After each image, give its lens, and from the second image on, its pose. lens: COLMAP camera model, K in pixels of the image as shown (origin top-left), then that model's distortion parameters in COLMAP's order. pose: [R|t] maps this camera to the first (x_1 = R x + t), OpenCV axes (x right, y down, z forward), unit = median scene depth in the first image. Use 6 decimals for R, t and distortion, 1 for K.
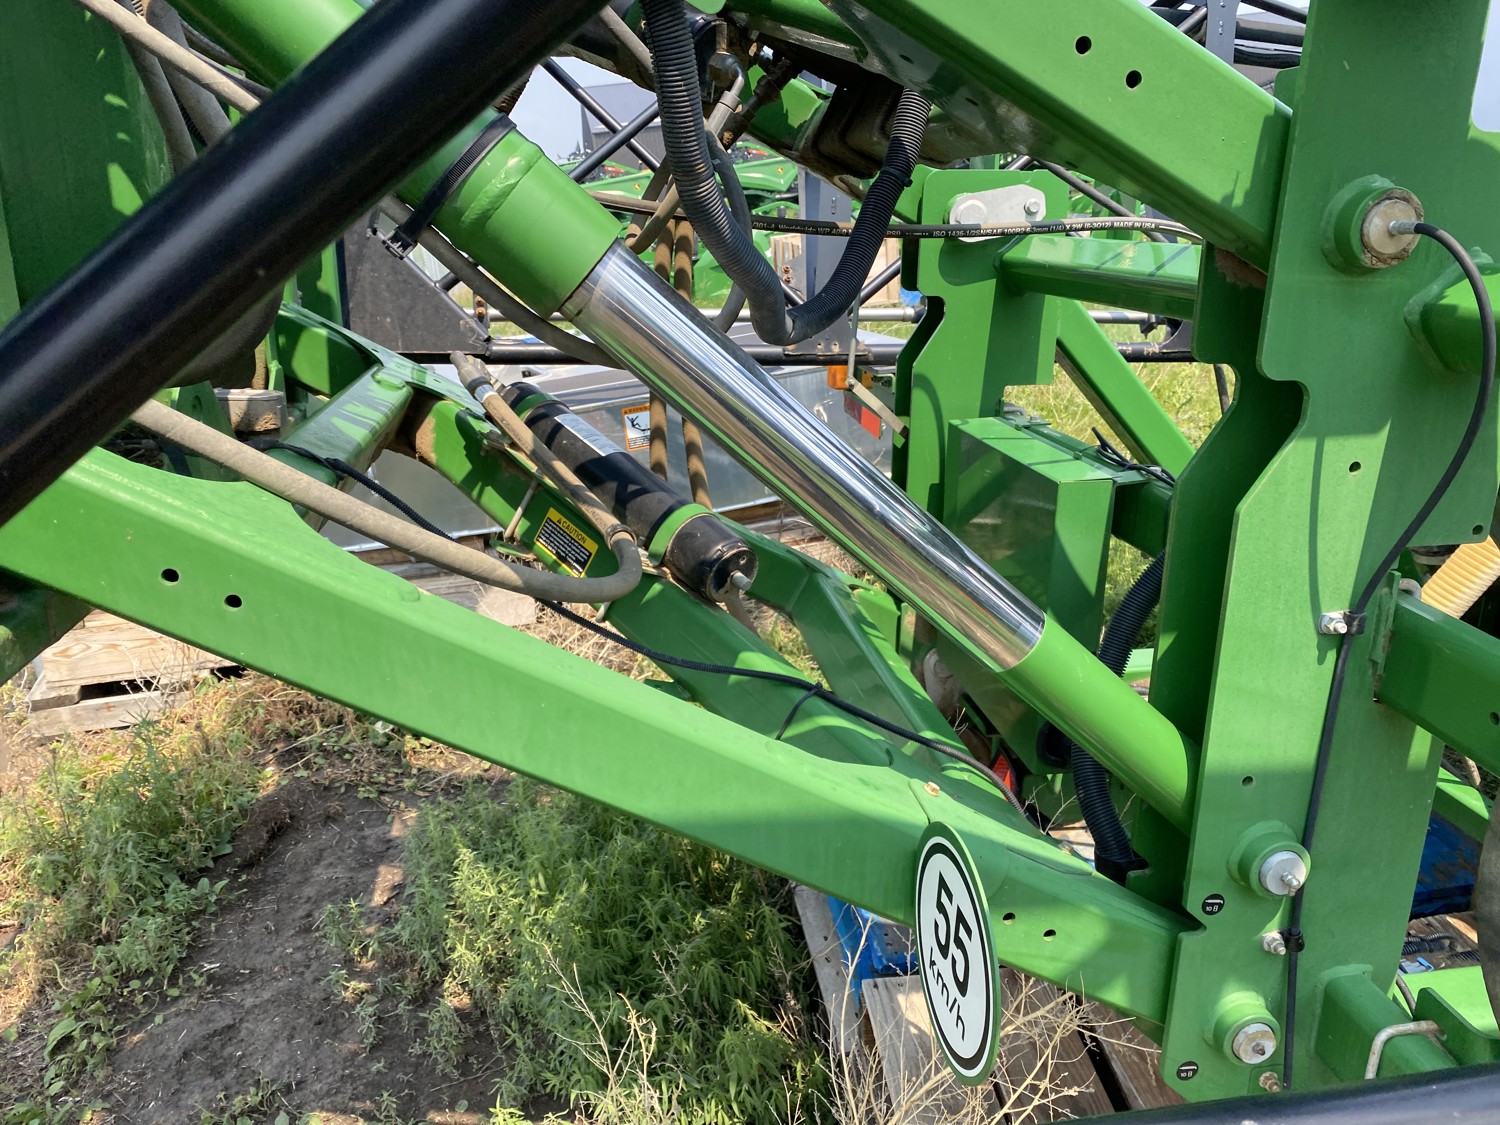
lens RADIAL K [[1156.1, 0, 697.0], [0, 1156.1, 596.8], [0, 0, 1]] dist [0.011372, 0.000250]
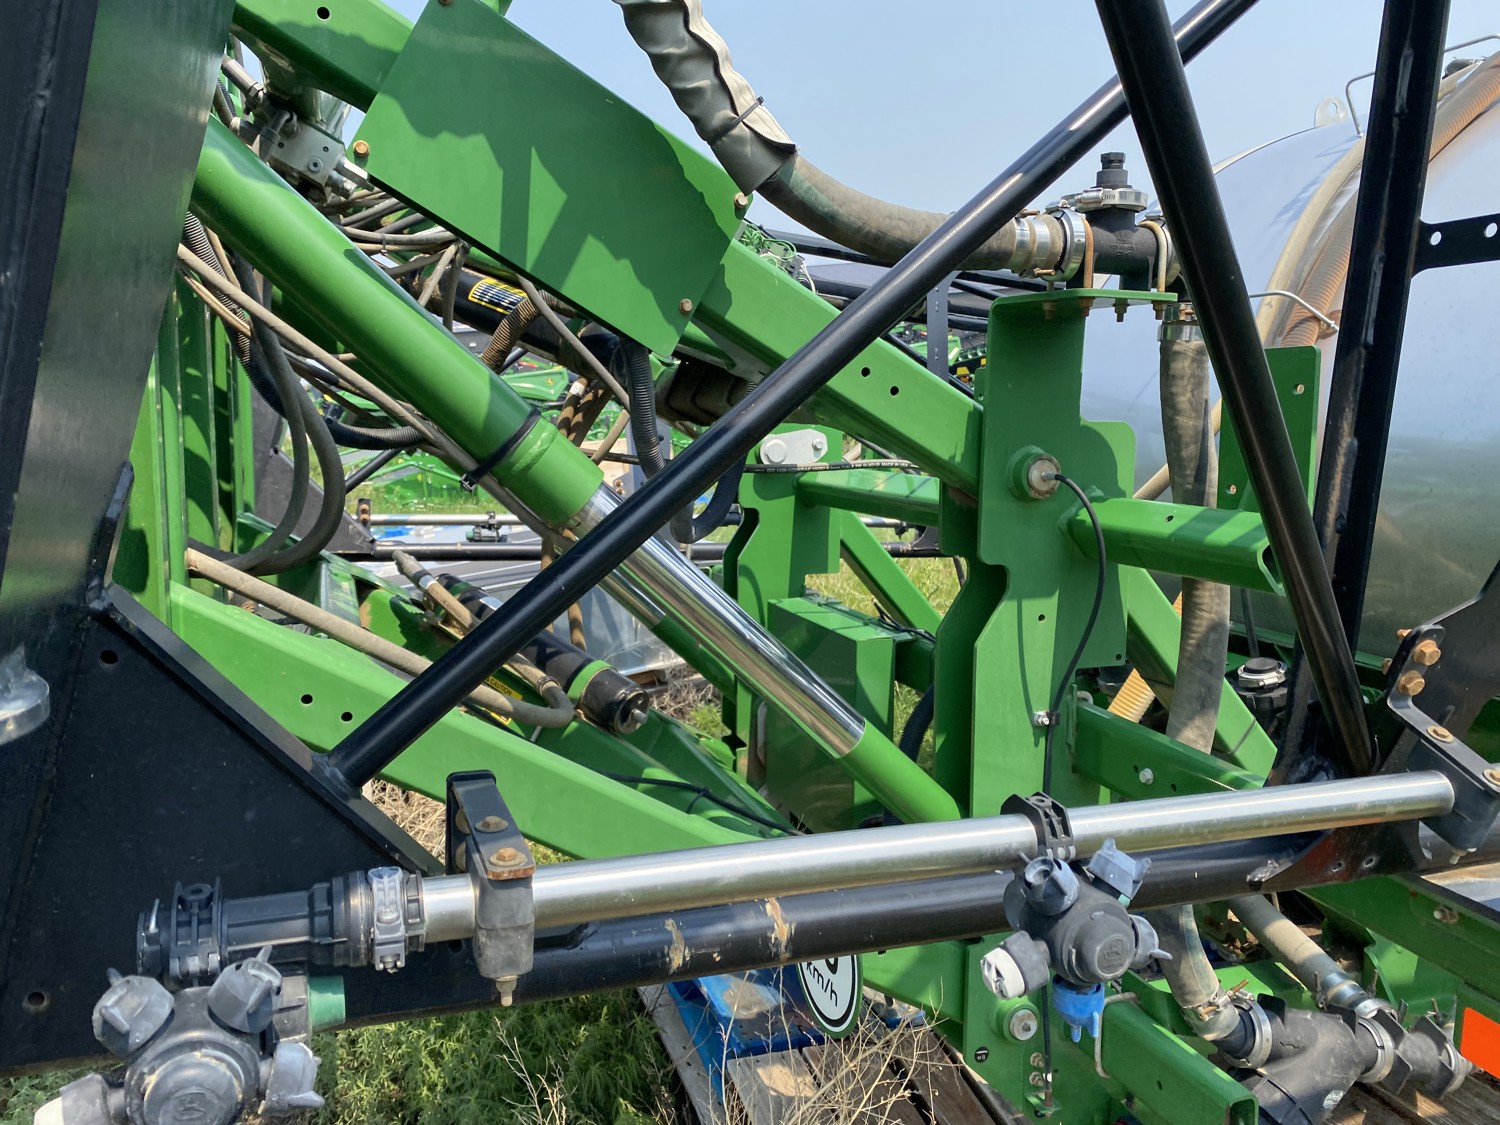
lens RADIAL K [[1149.8, 0, 727.5], [0, 1149.8, 560.0], [0, 0, 1]] dist [0.053688, -0.072588]
pose [[0.975936, -0.006643, 0.217958, -0.150846], [0.050132, 0.979597, -0.194618, 0.073334], [-0.212218, 0.200861, 0.956357, -0.332449]]
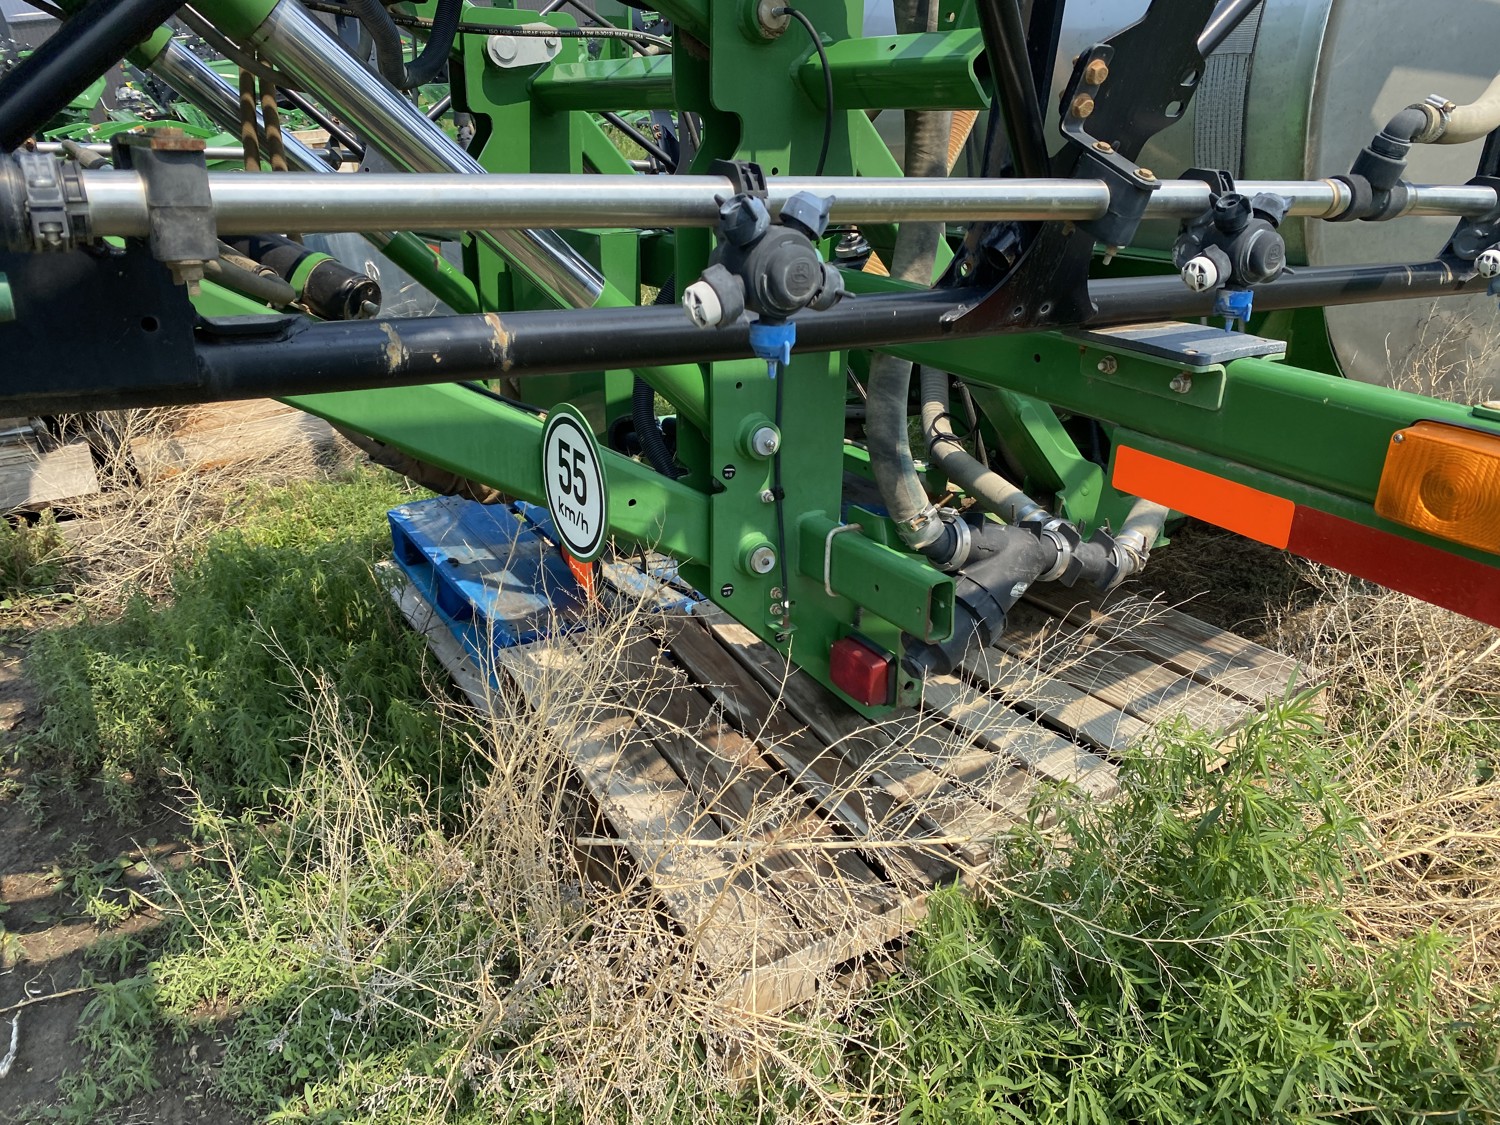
lens RADIAL K [[1149.2, 0, 748.2], [0, 1149.2, 584.8], [0, 0, 1]] dist [0.057643, -0.060109]
pose [[0.905463, -0.134499, 0.402550, -0.140739], [0.113782, 0.990666, 0.075068, 0.241524], [-0.408889, -0.022169, 0.912315, -0.342264]]
